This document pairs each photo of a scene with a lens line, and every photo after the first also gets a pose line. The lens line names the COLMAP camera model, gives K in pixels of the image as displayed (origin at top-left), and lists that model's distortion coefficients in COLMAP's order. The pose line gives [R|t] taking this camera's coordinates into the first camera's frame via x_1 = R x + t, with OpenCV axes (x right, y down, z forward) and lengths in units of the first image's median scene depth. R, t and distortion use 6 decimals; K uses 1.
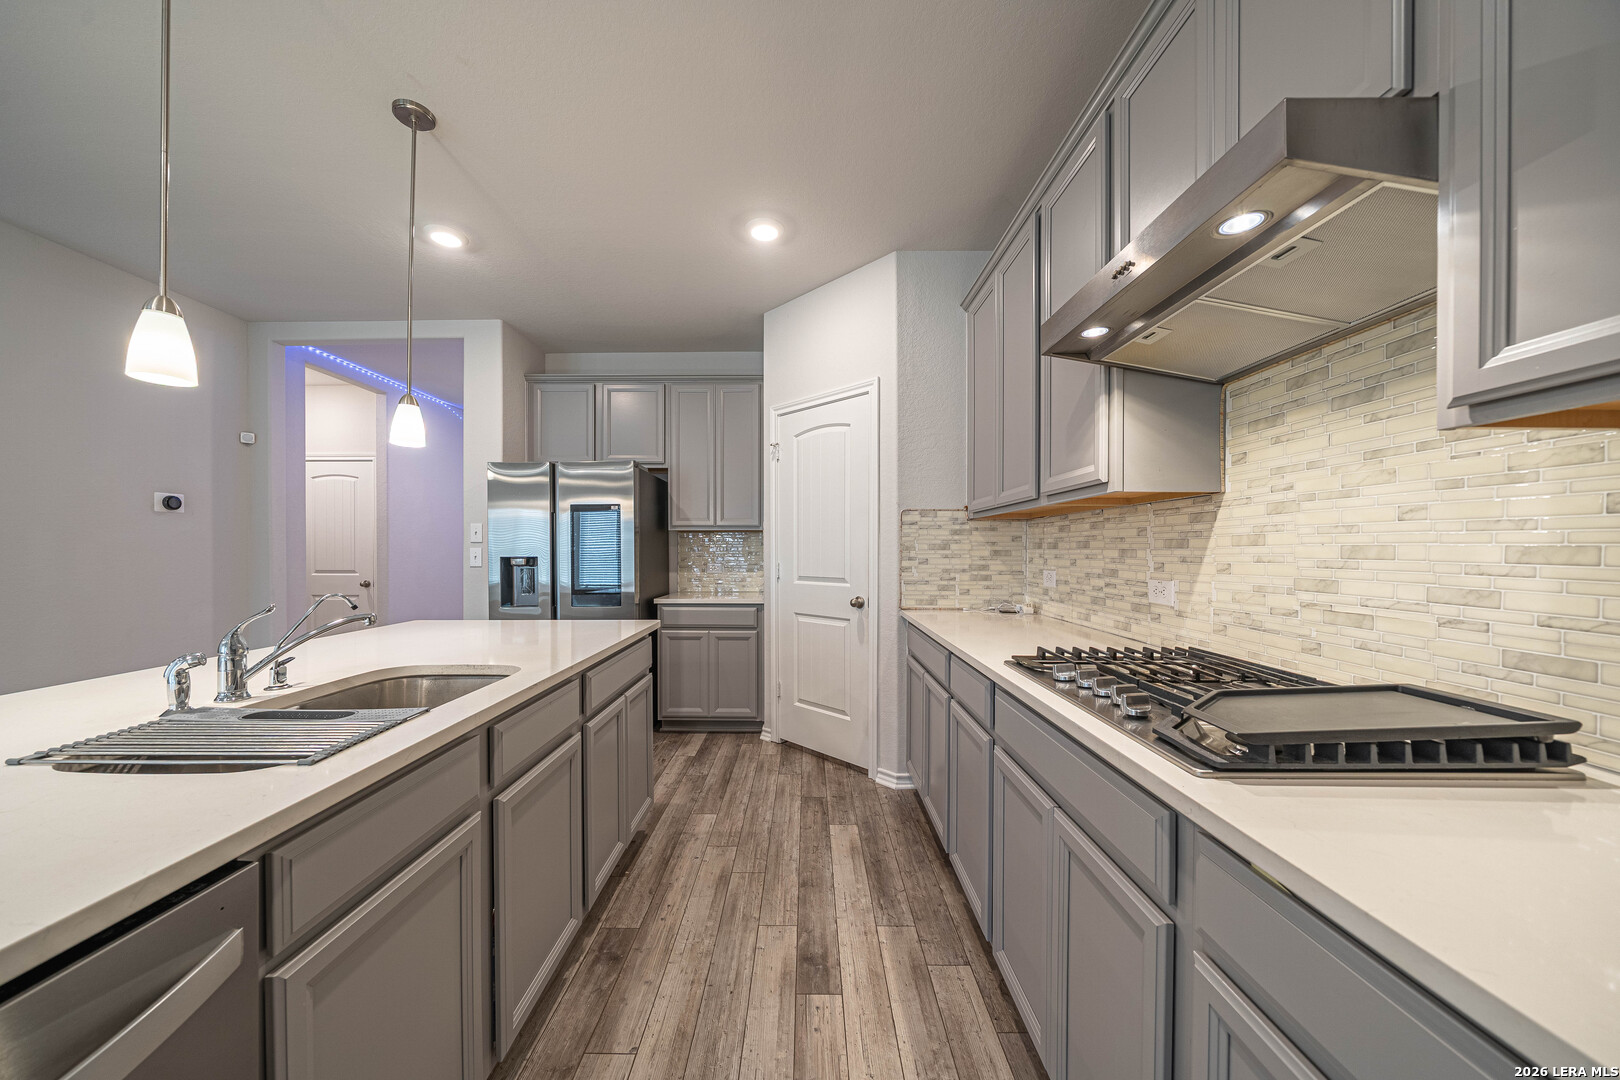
lens RADIAL K [[540.9, 0, 806.7], [0, 540.9, 554.5], [0, 0, 1]] dist [-0.023717, -0.000118]
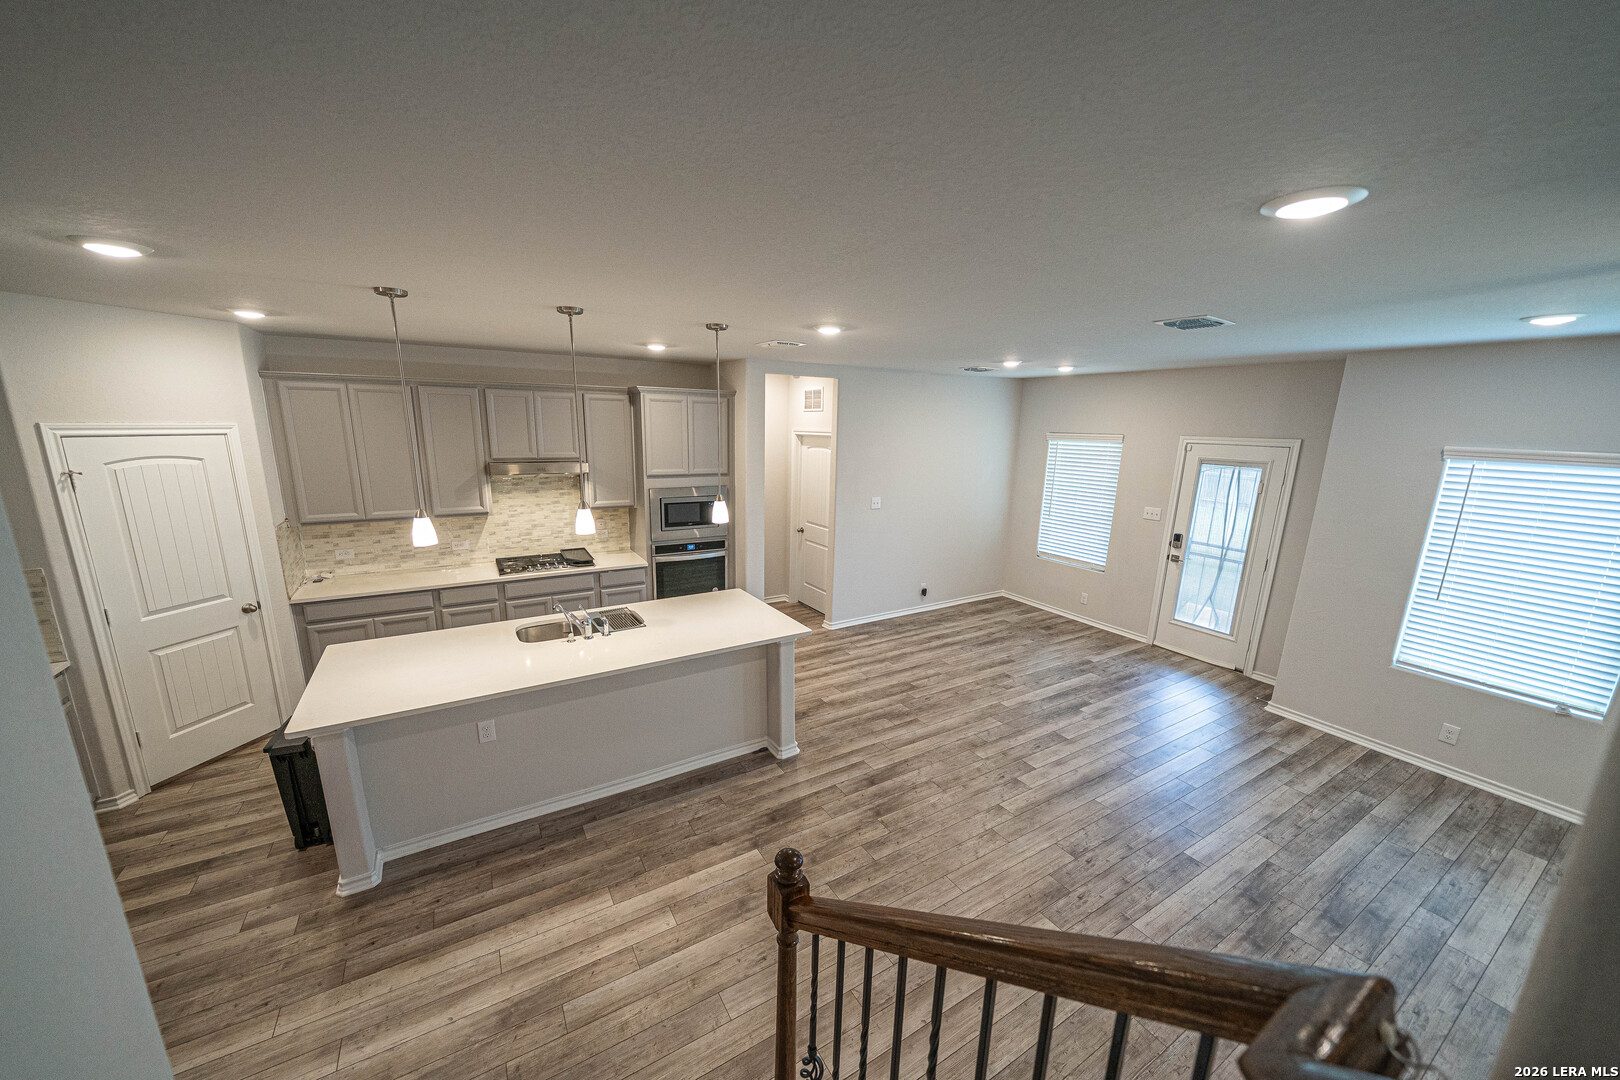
lens RADIAL K [[583.3, 0, 803.7], [0, 583.3, 556.2], [0, 0, 1]] dist [-0.003881, -0.000285]
pose [[-0.507915, -0.204017, 0.836898, -1.604261], [-0.012225, 0.973158, 0.229815, -0.340118], [-0.861320, 0.106495, -0.496776, 0.558635]]
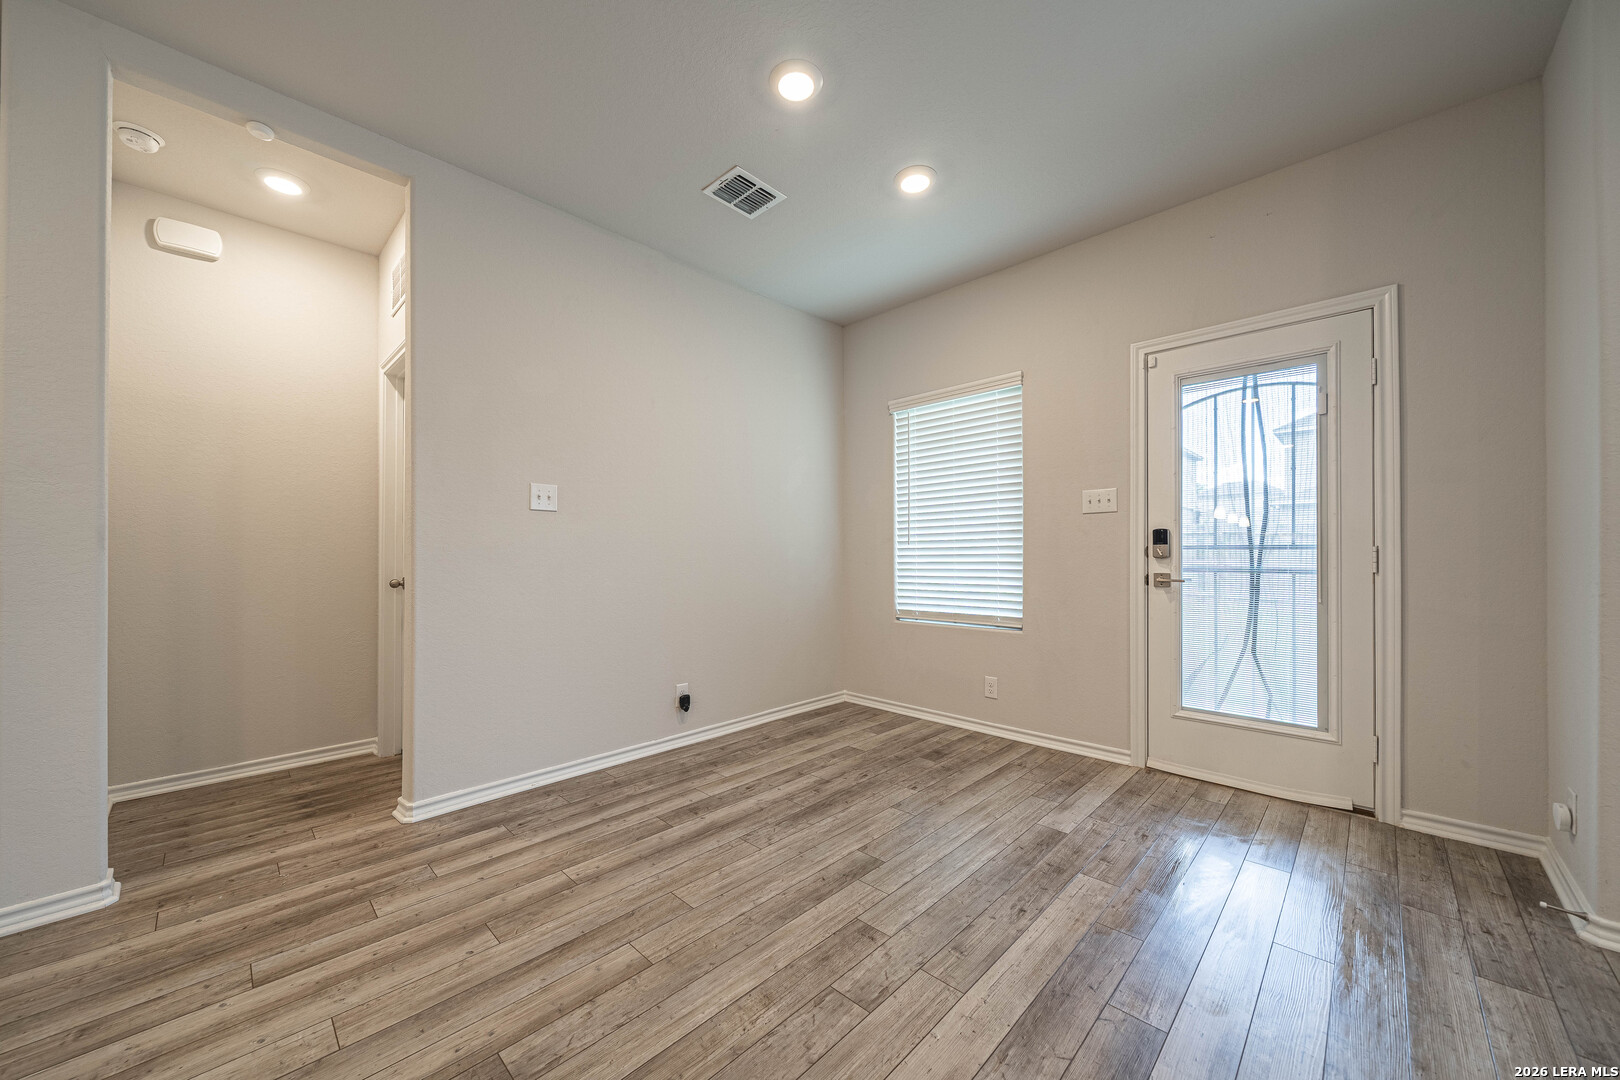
lens RADIAL K [[583.3, 0, 805.3], [0, 583.3, 553.1], [0, 0, 1]] dist [-0.003881, -0.000285]
pose [[-0.711764, 0.005867, 0.702394, -0.858741], [0.008580, 0.999963, 0.000342, 0.051707], [-0.702366, 0.006270, -0.711788, -0.385717]]
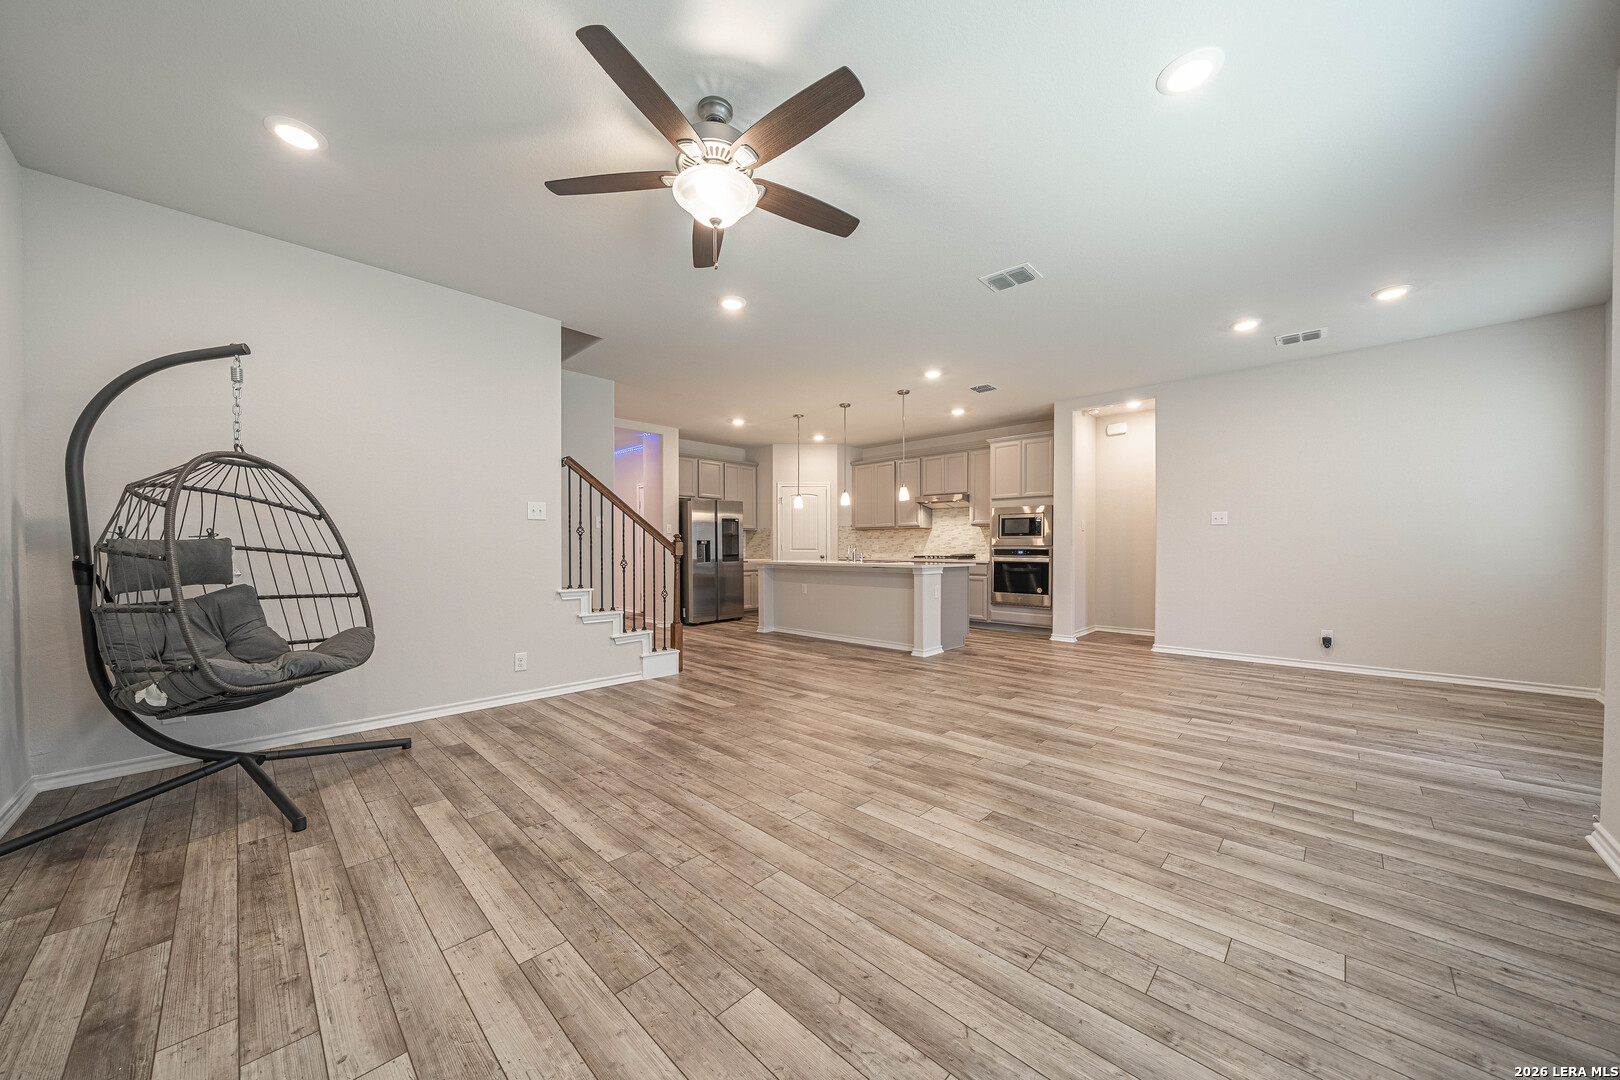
lens RADIAL K [[559.6, 0, 795.0], [0, 559.6, 554.7], [0, 0, 1]] dist [-0.006211, 0.000174]
pose [[0.708663, -0.008310, 0.705498, -2.175953], [0.005599, 0.999965, 0.006155, 0.059403], [-0.705525, -0.000412, 0.708685, -1.068954]]
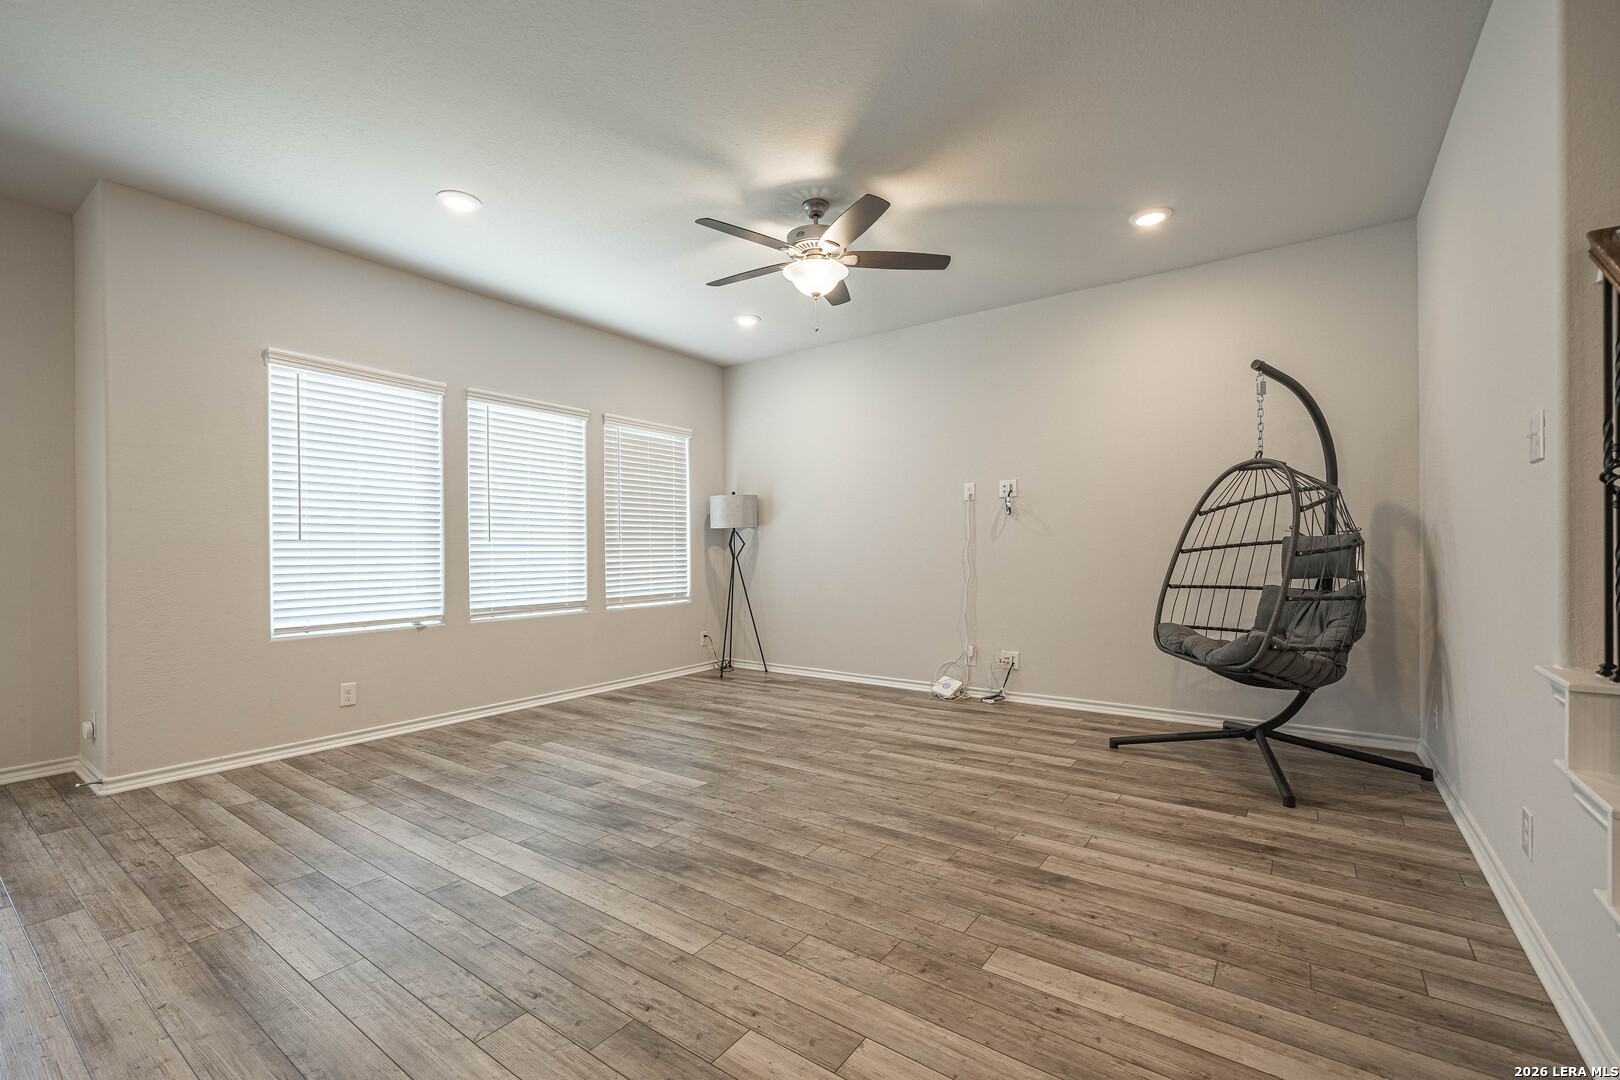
lens RADIAL K [[692.7, 0, 797.9], [0, 692.7, 552.7], [0, 0, 1]] dist [-0.002775, -0.000435]
pose [[-0.592247, 0.009802, -0.805697, -0.784743], [0.005185, 0.999952, 0.008354, 0.052200], [0.805740, 0.000770, -0.592269, 0.176381]]
